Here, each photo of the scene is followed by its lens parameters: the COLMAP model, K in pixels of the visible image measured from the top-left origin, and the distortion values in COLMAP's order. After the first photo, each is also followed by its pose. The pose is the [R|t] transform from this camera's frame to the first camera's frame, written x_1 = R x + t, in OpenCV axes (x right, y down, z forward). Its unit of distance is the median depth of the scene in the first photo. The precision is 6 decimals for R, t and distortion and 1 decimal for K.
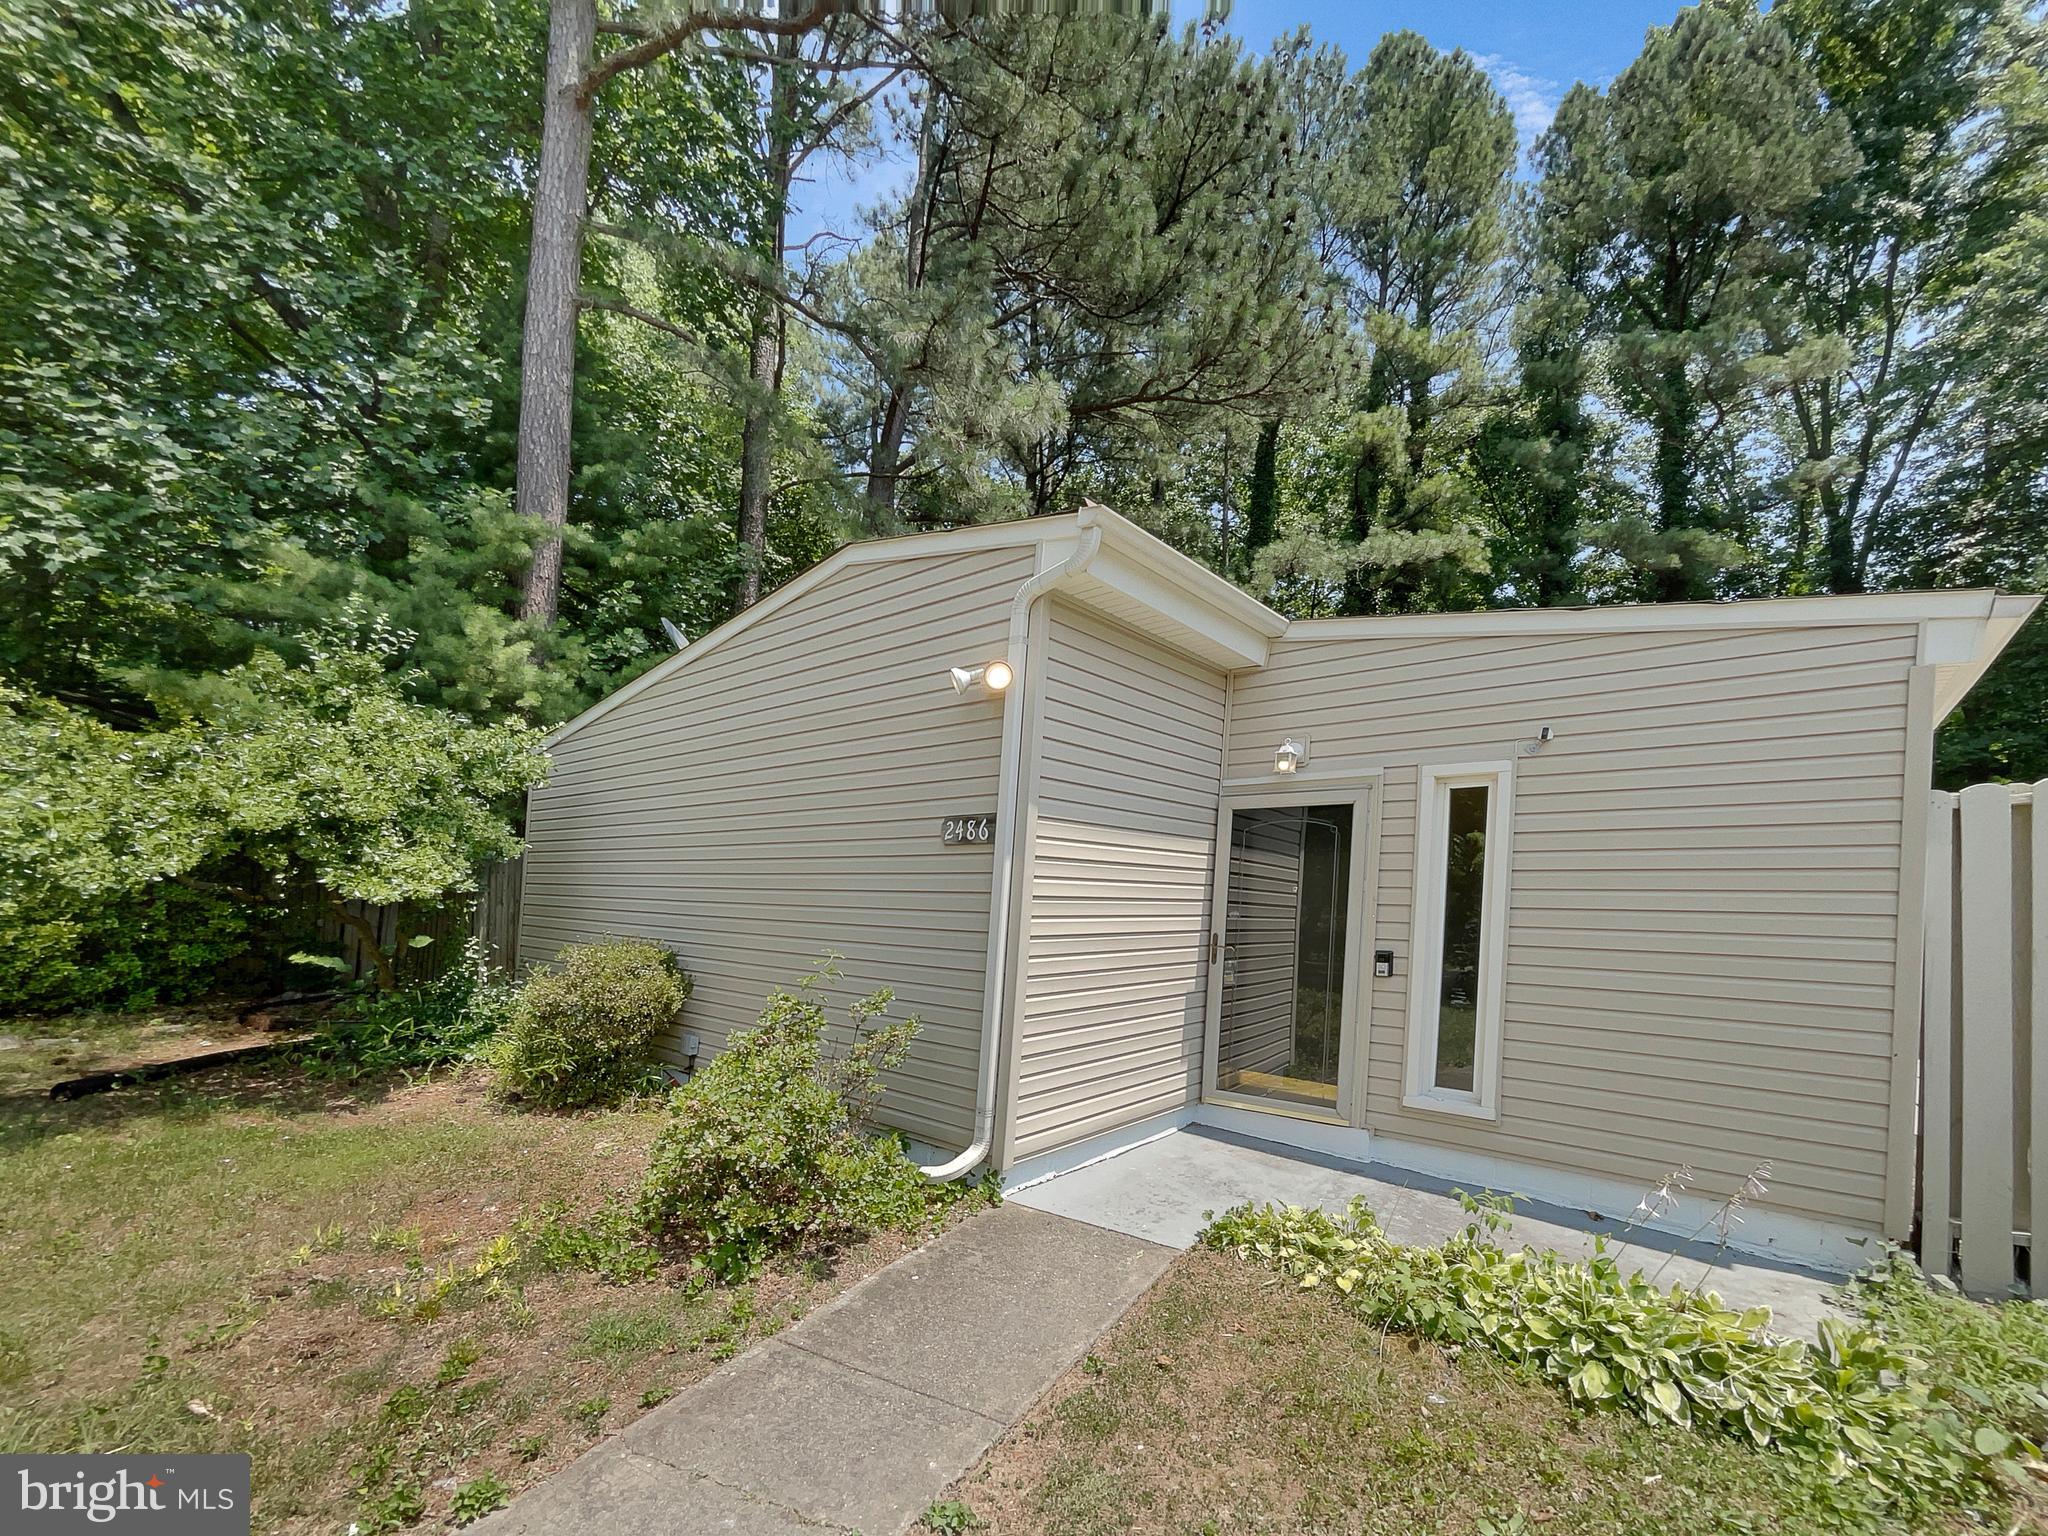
lens RADIAL K [[828.7, 0, 1030.2], [0, 828.7, 813.0], [0, 0, 1]] dist [0.001912, 0.000370]
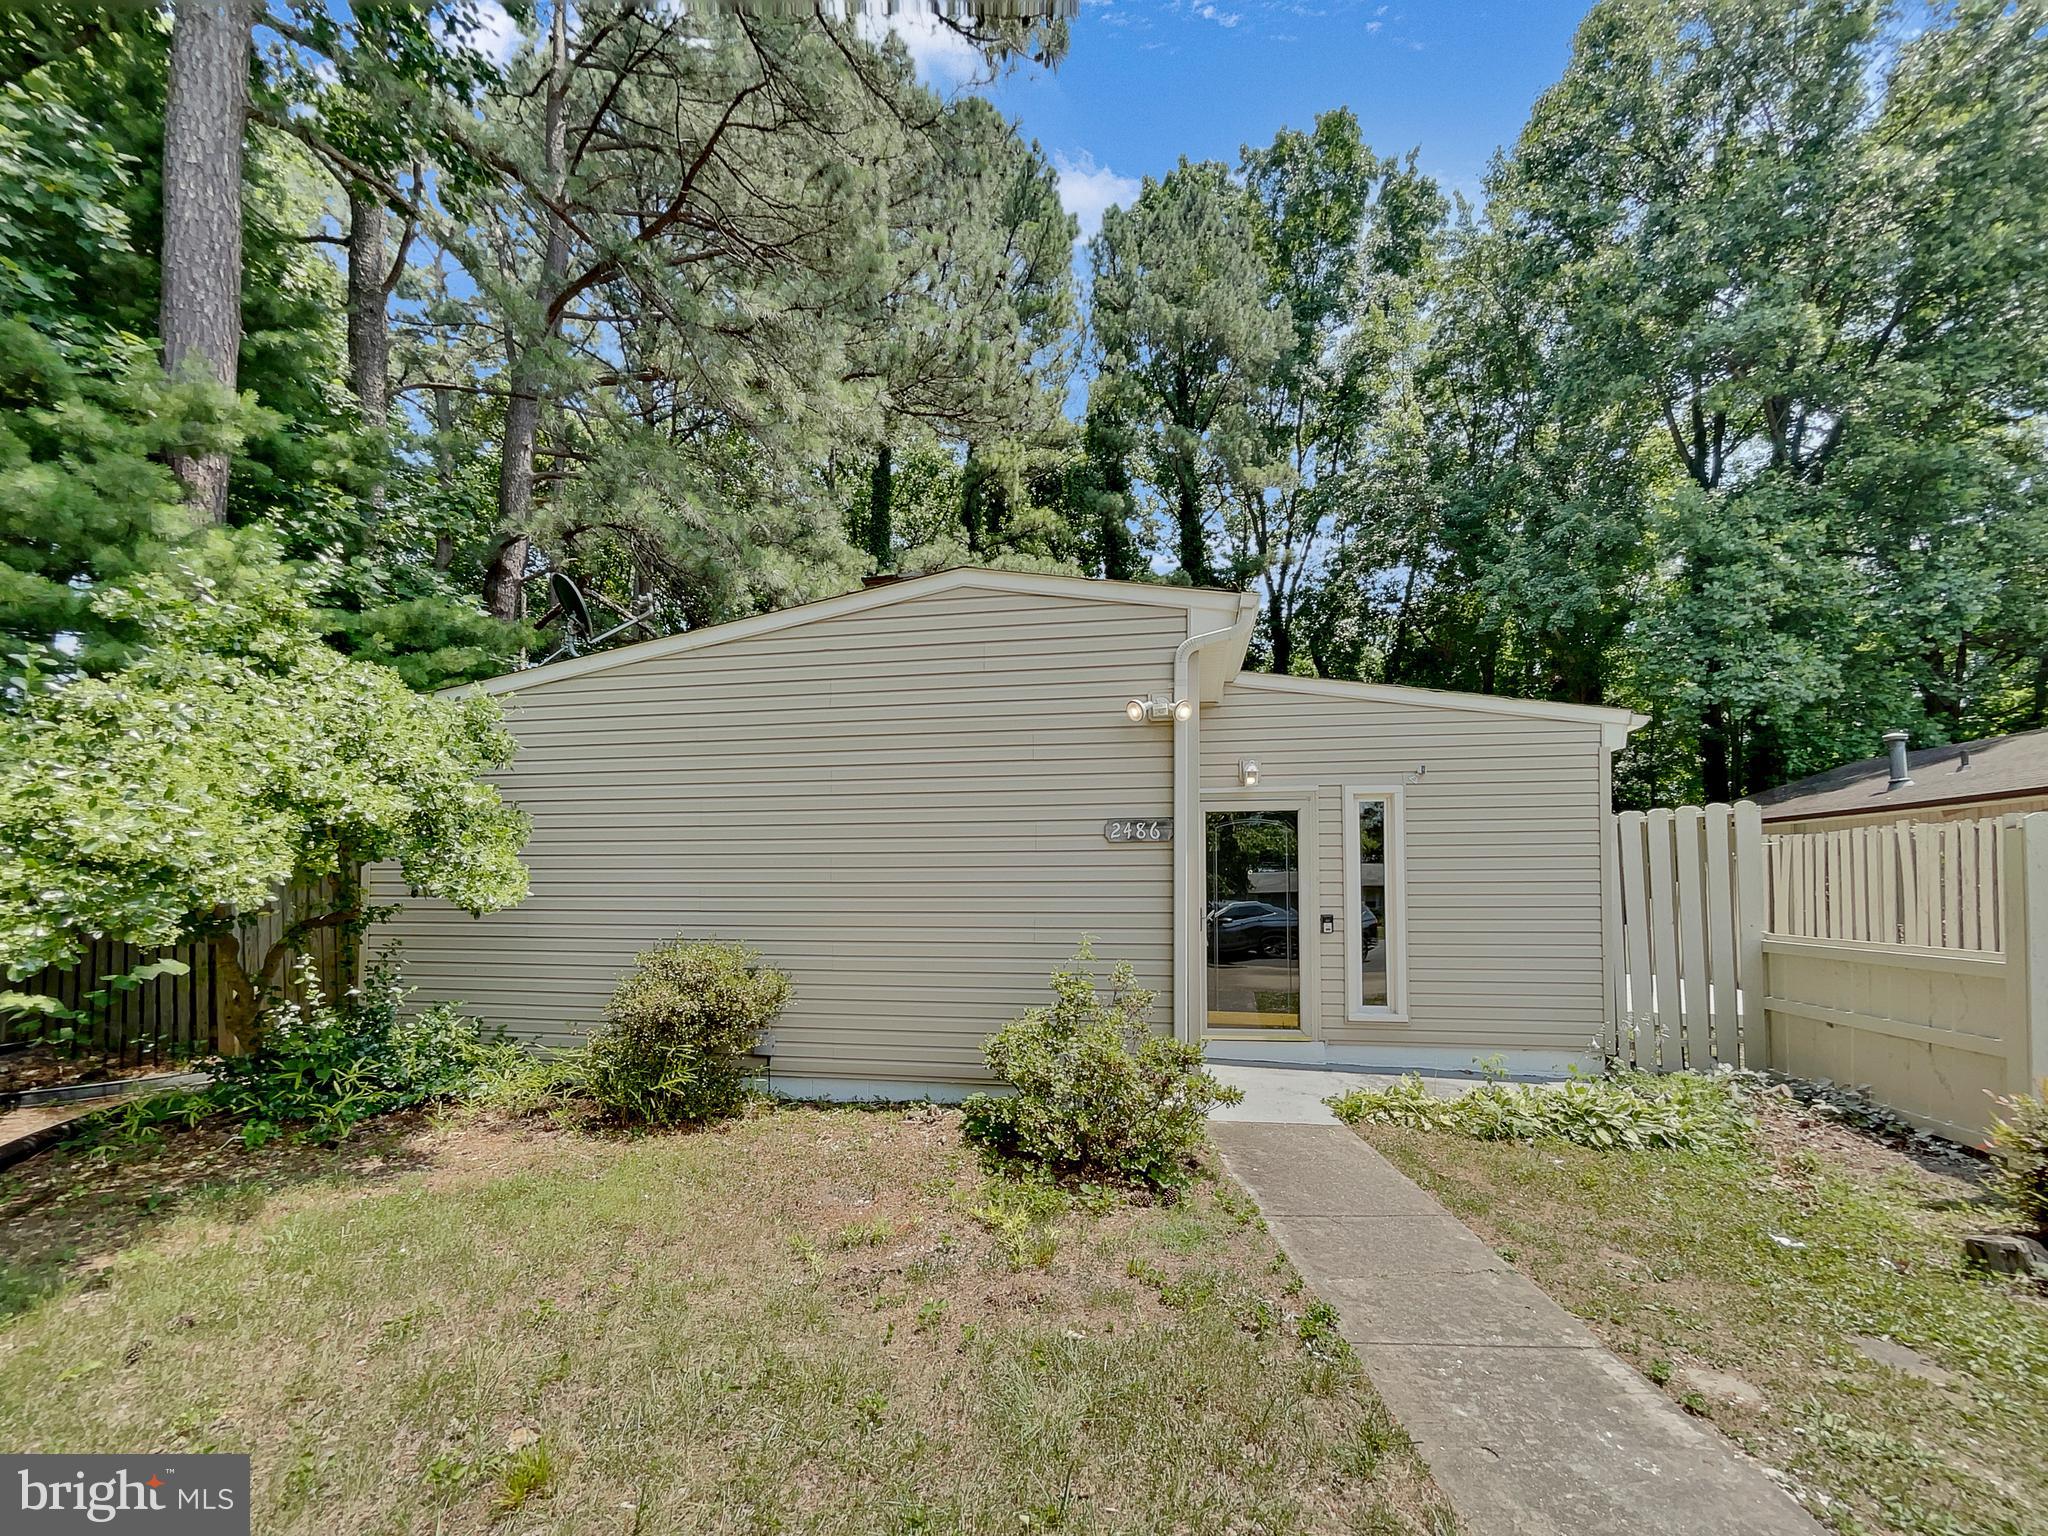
lens RADIAL K [[828.7, 0, 1040.3], [0, 828.7, 772.2], [0, 0, 1]] dist [0.001912, 0.000370]
pose [[0.873859, 0.038385, 0.484661, -0.704231], [-0.025859, 0.999137, -0.032508, -0.019831], [-0.485491, 0.015874, 0.874098, -0.012952]]
